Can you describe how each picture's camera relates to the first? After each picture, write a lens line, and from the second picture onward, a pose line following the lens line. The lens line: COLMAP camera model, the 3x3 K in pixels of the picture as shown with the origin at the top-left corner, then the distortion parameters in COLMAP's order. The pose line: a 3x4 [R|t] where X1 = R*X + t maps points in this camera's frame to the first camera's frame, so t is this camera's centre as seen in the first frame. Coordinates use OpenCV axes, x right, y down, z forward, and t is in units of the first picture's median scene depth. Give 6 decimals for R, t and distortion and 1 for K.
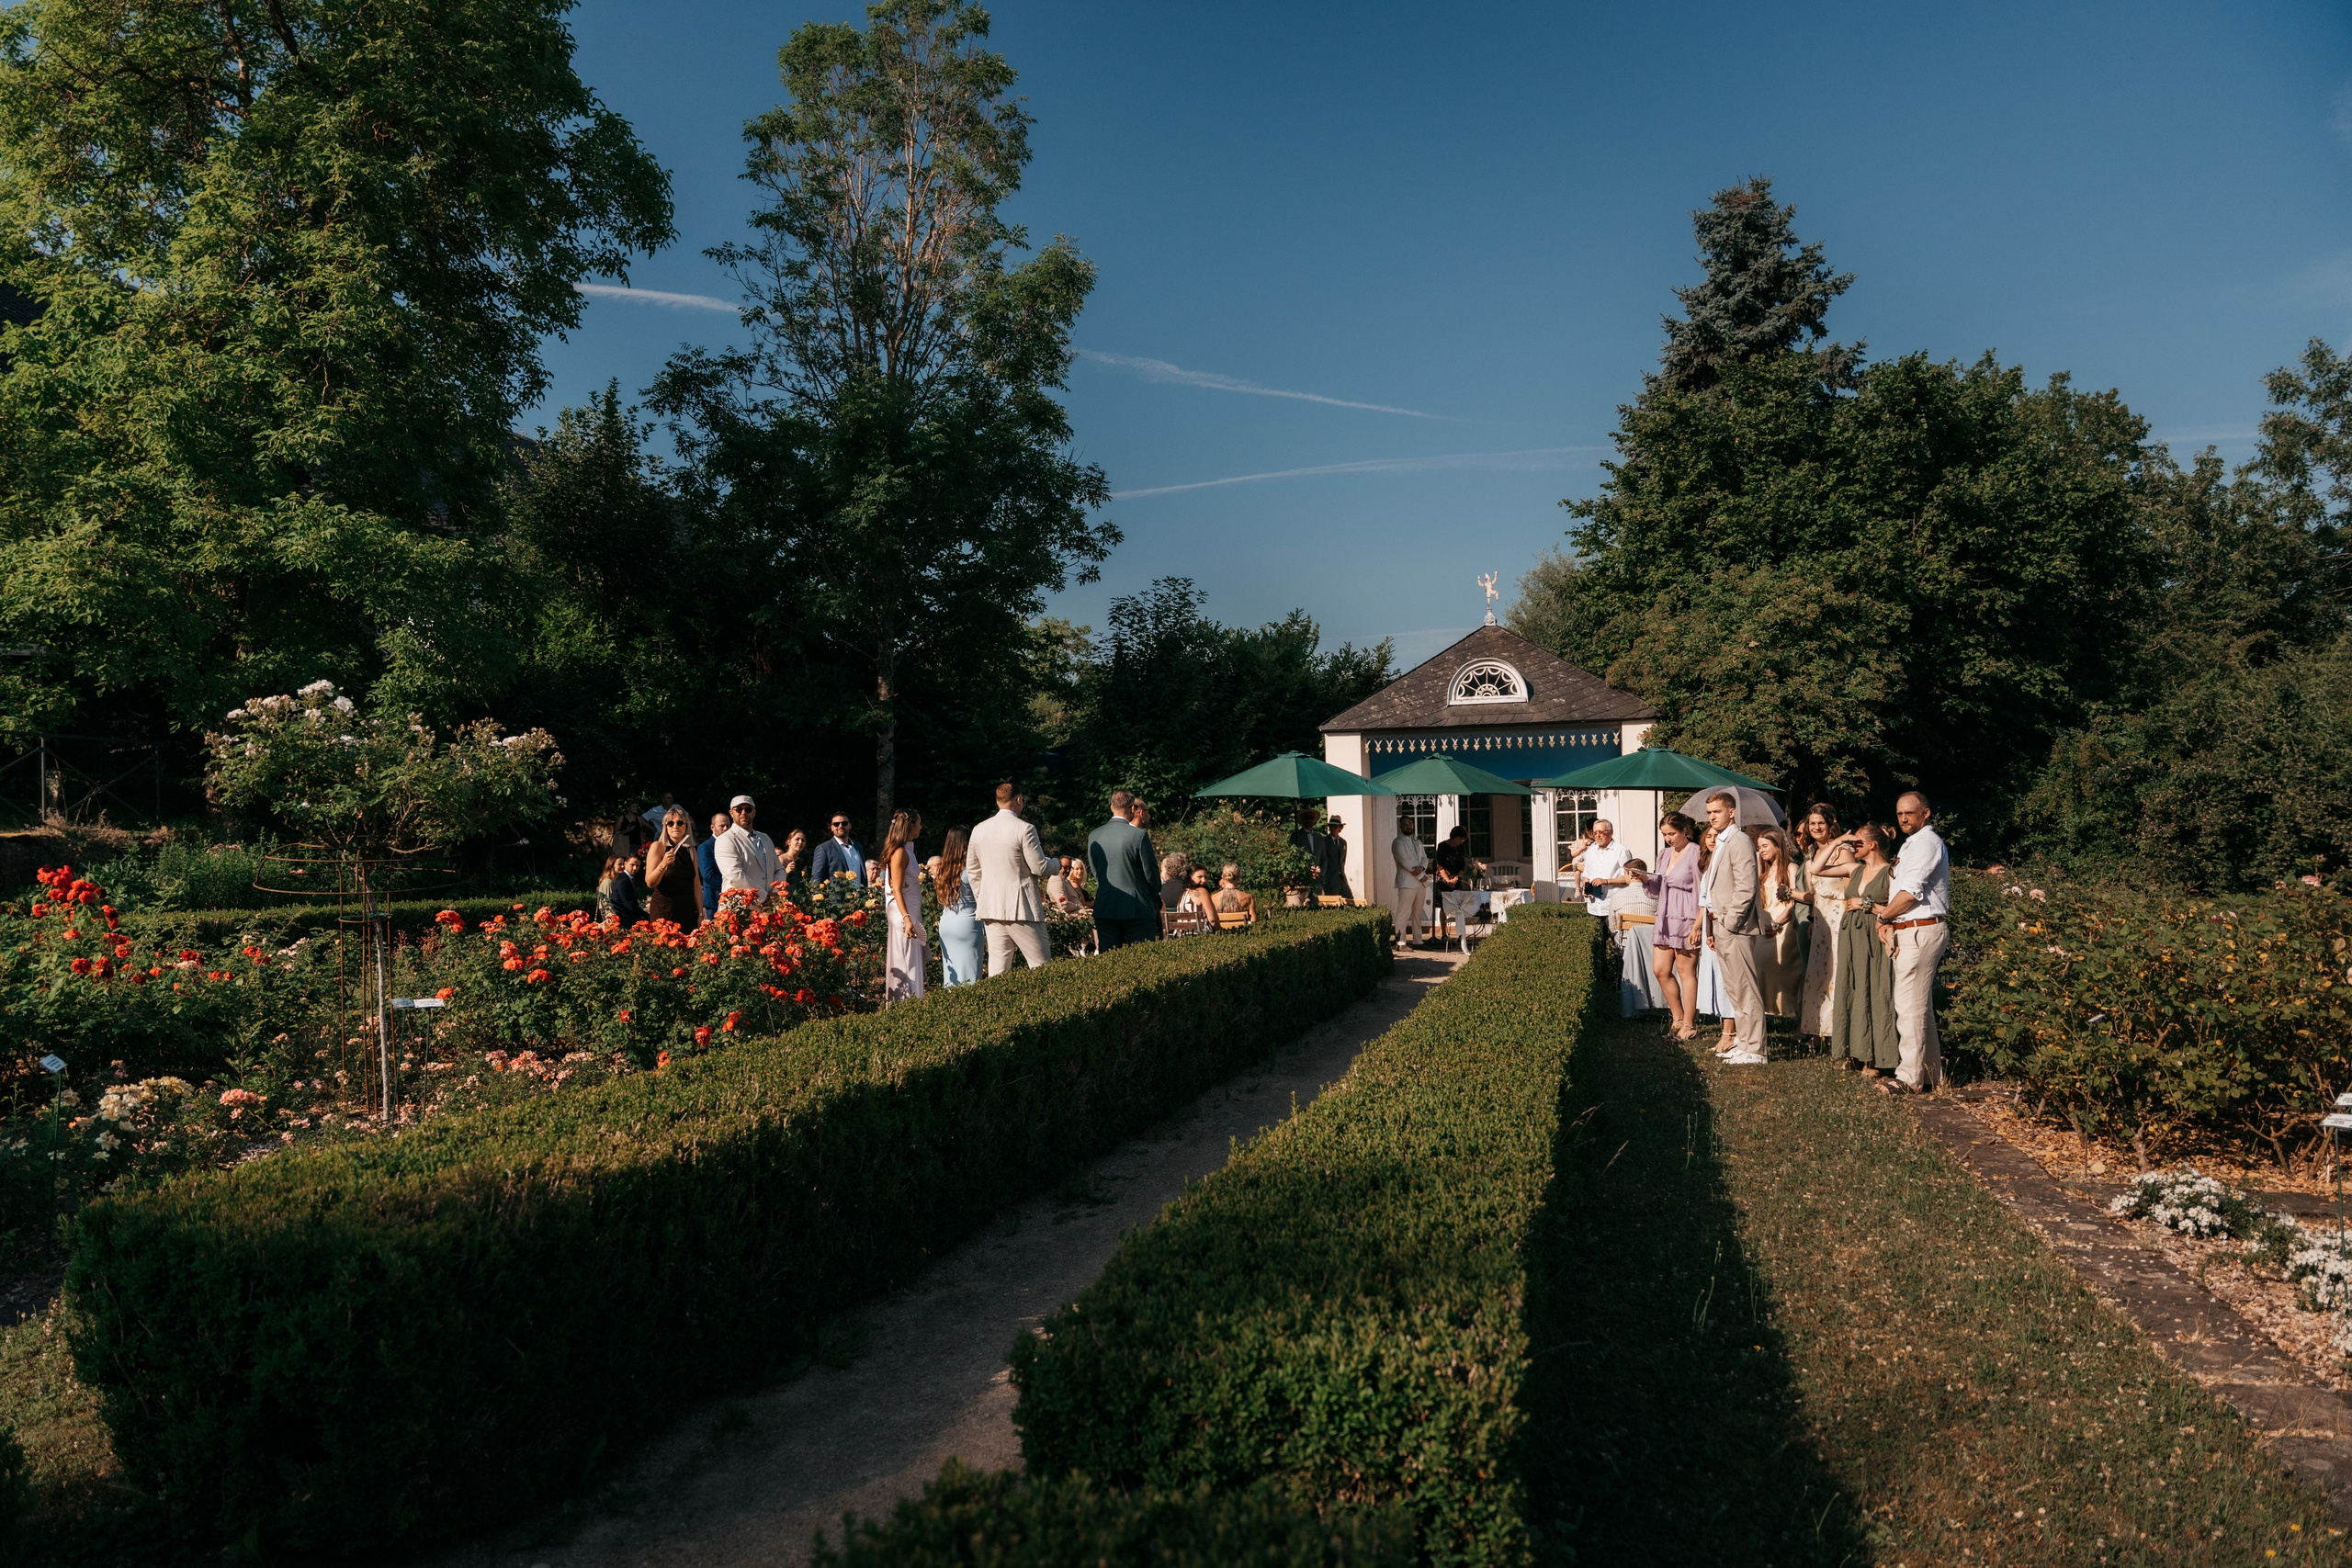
lens RADIAL K [[1550.4, 0, 1172.2], [0, 1550.4, 774.9], [0, 0, 1]] dist [-0.011498, -0.004418]
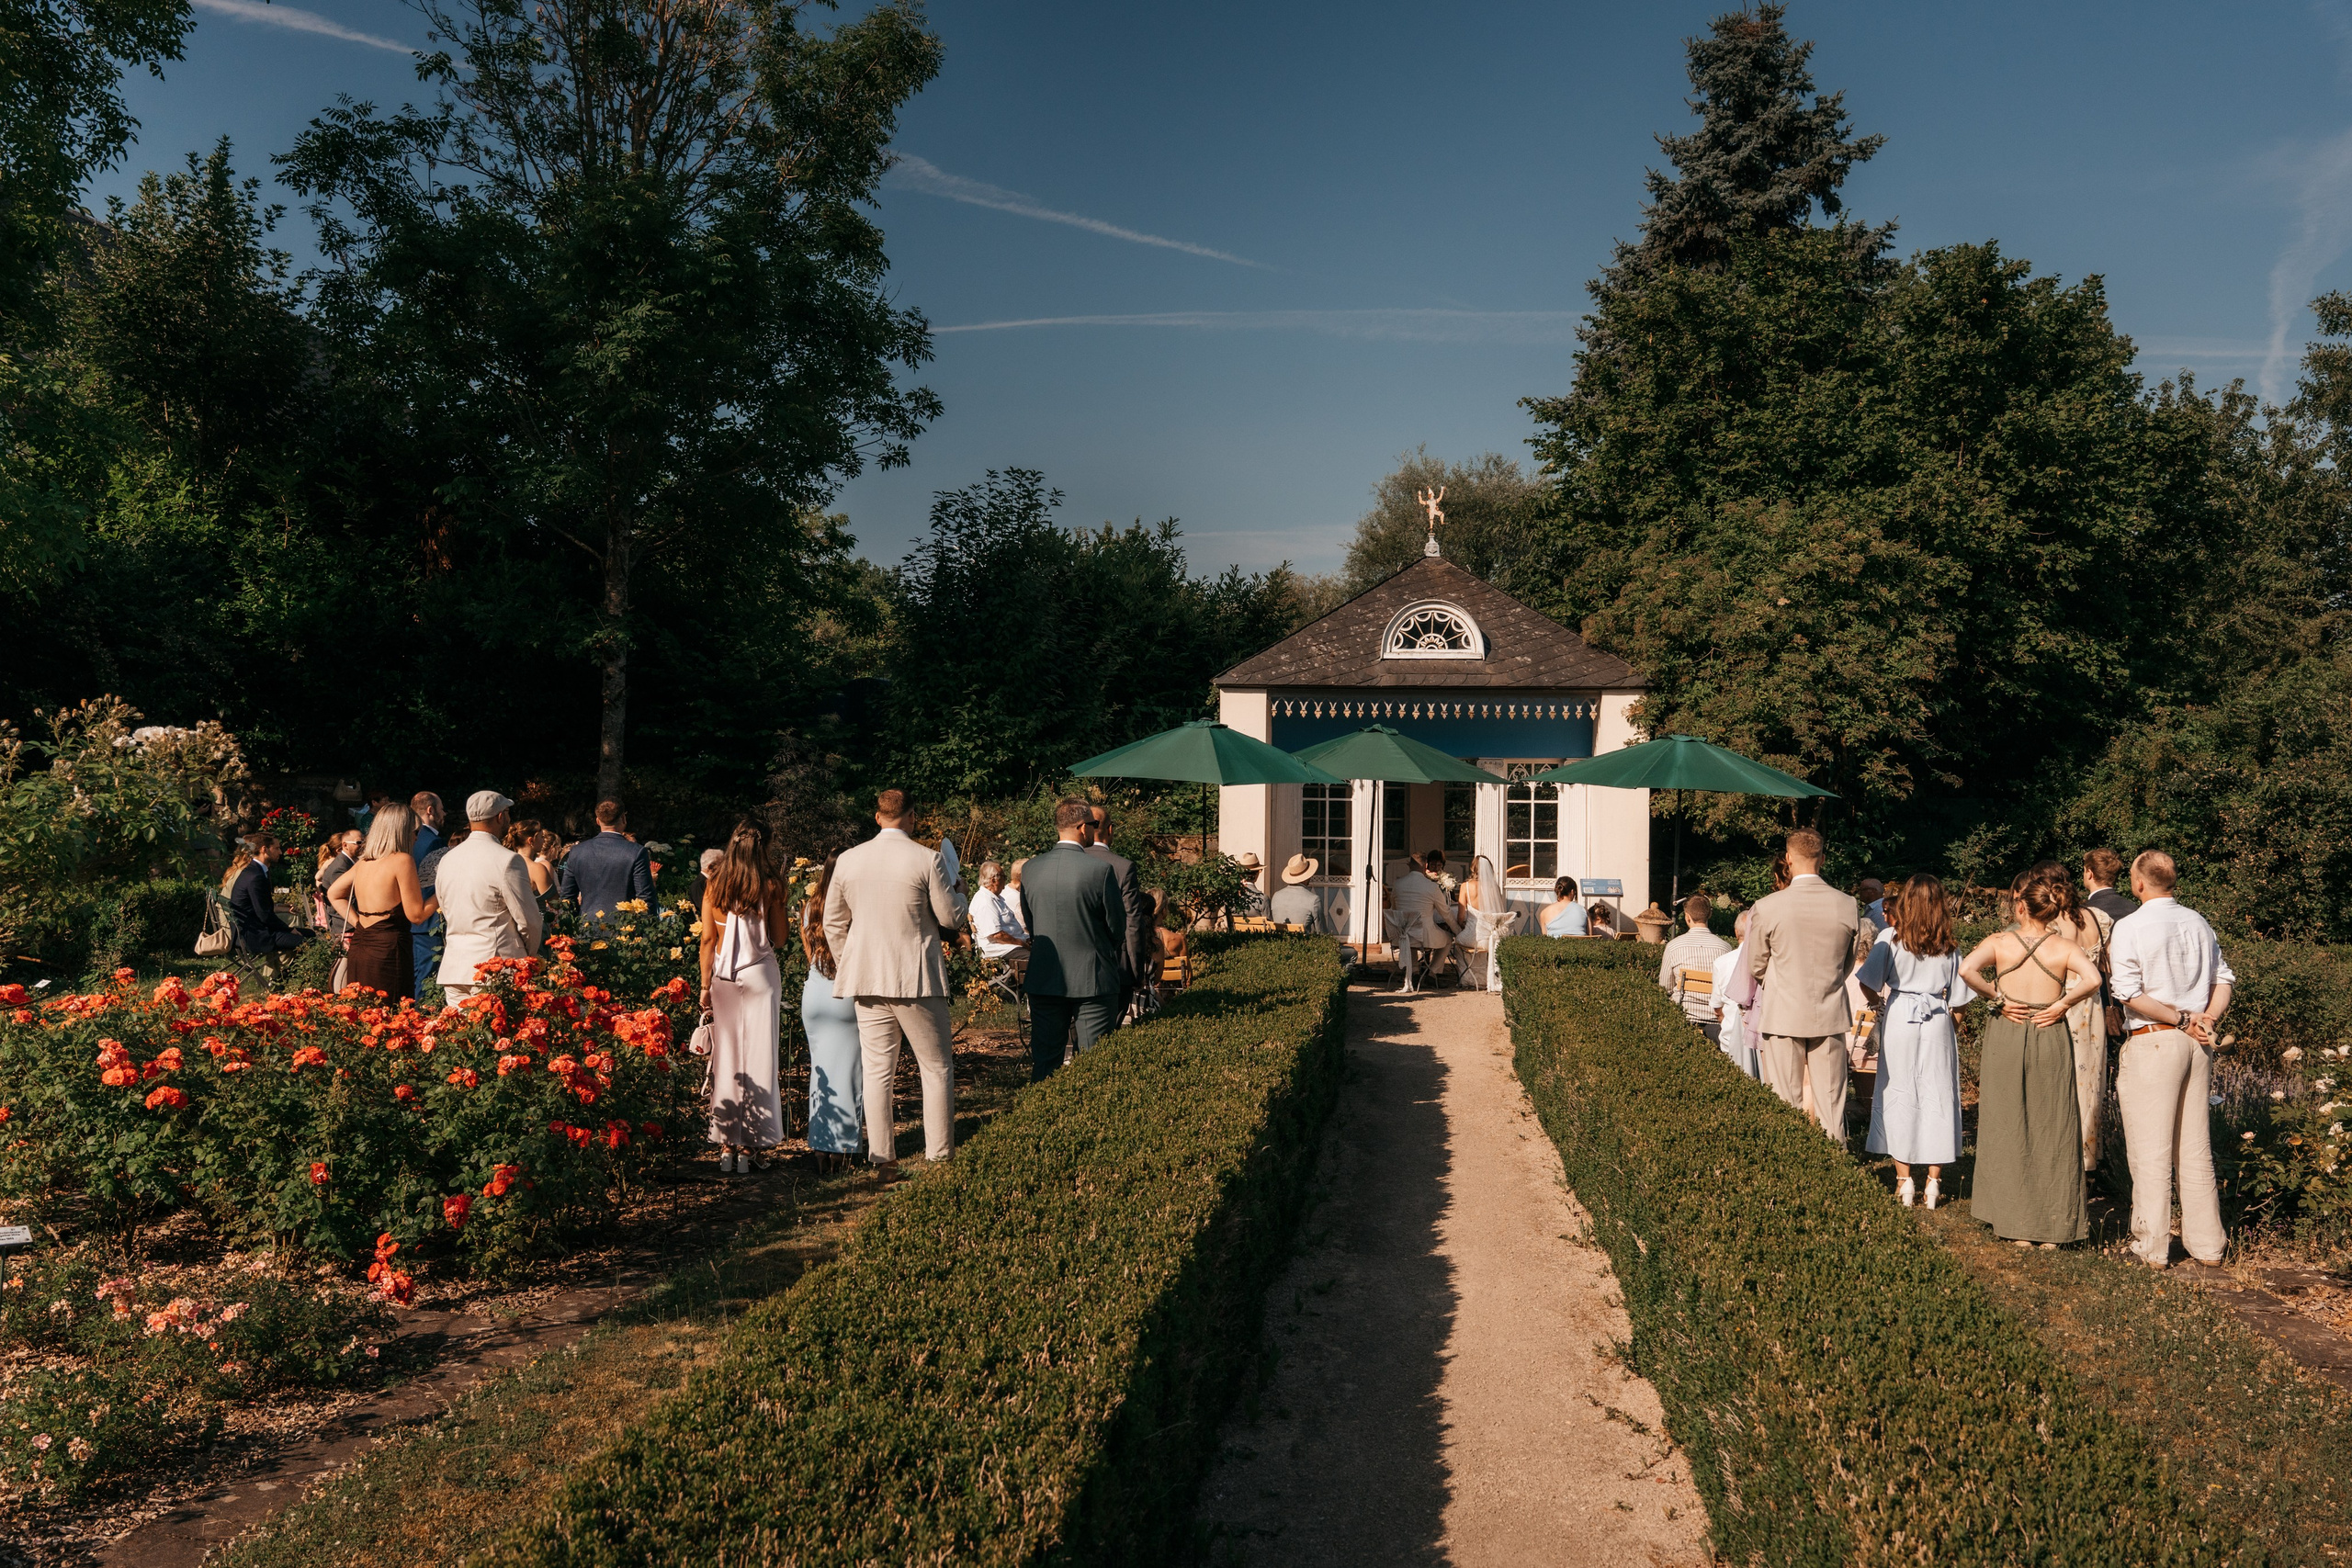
lens RADIAL K [[1863.6, 0, 1175.2], [0, 1863.6, 755.8], [0, 0, 1]] dist [0.015806, -0.038353]
pose [[0.987867, 0.035356, 0.151224, -0.059704], [-0.040226, 0.998762, 0.029262, -0.019412], [-0.150003, -0.034990, 0.988066, 0.098262]]
